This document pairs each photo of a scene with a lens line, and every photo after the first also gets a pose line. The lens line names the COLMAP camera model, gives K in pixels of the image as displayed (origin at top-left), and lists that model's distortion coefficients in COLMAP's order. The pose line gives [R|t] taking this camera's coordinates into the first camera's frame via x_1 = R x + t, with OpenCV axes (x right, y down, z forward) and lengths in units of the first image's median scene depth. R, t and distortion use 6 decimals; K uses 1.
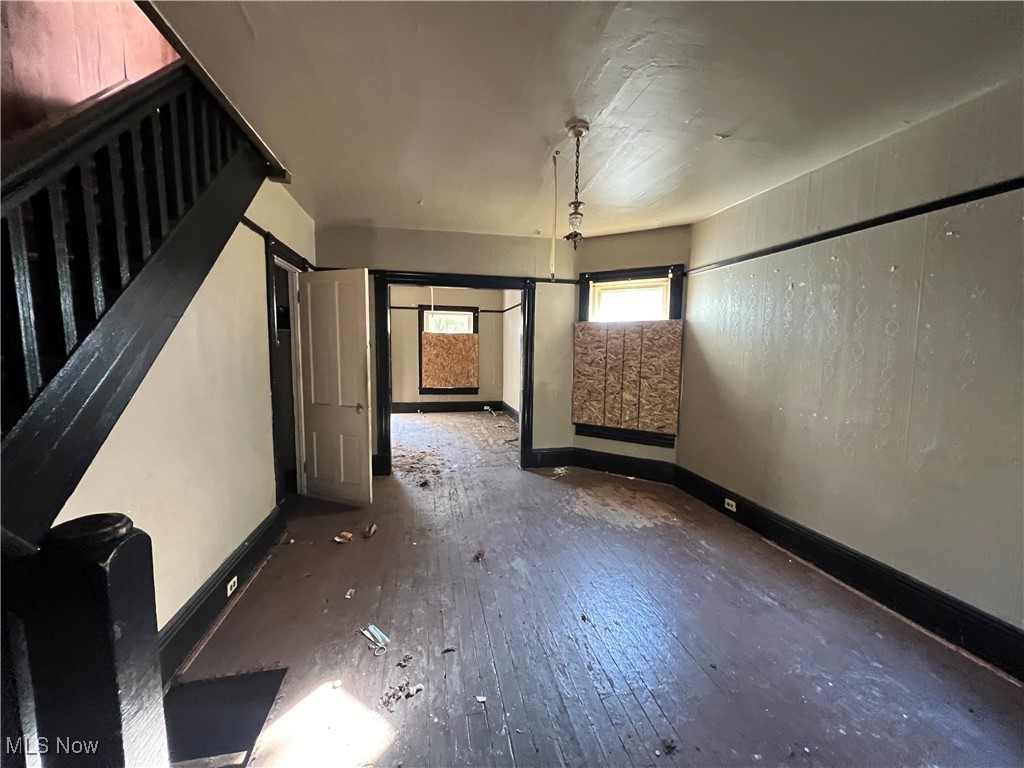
lens RADIAL K [[409.7, 0, 512.0], [0, 409.7, 390.8], [0, 0, 1]] dist [-0.004596, 0.001297]
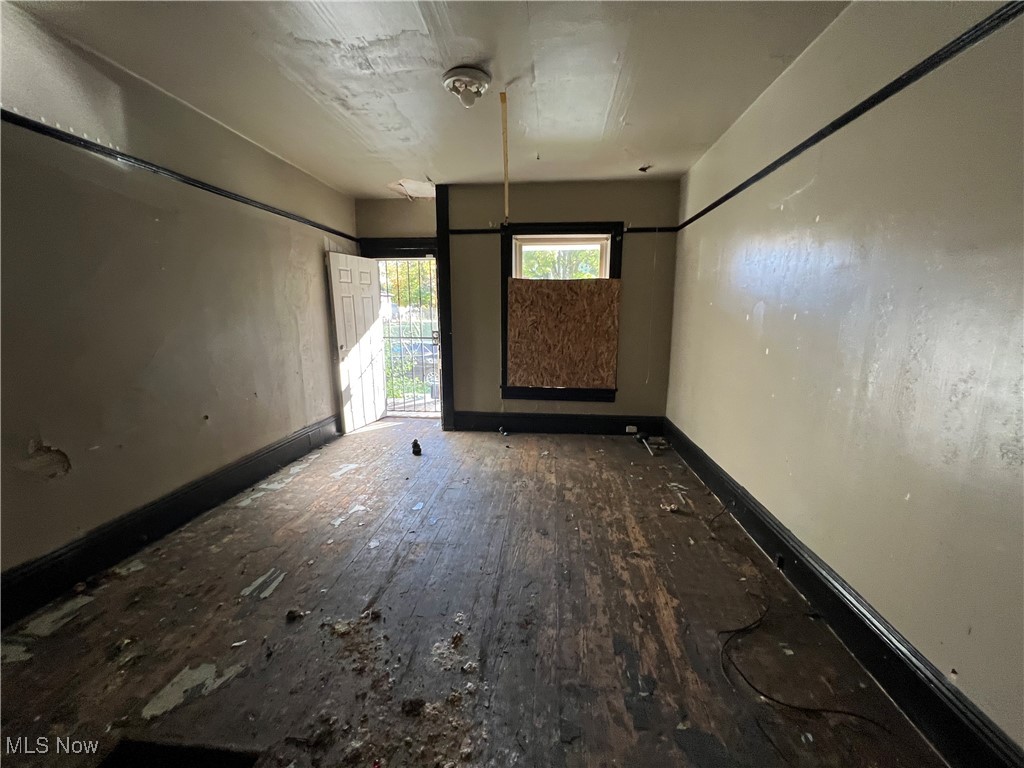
lens RADIAL K [[409.7, 0, 513.4], [0, 409.7, 383.2], [0, 0, 1]] dist [-0.004596, 0.001297]
pose [[0.952517, 0.041257, -0.301676, -0.096157], [-0.021222, 0.997364, 0.069392, -0.088283], [0.303744, -0.059695, 0.950882, 0.912847]]
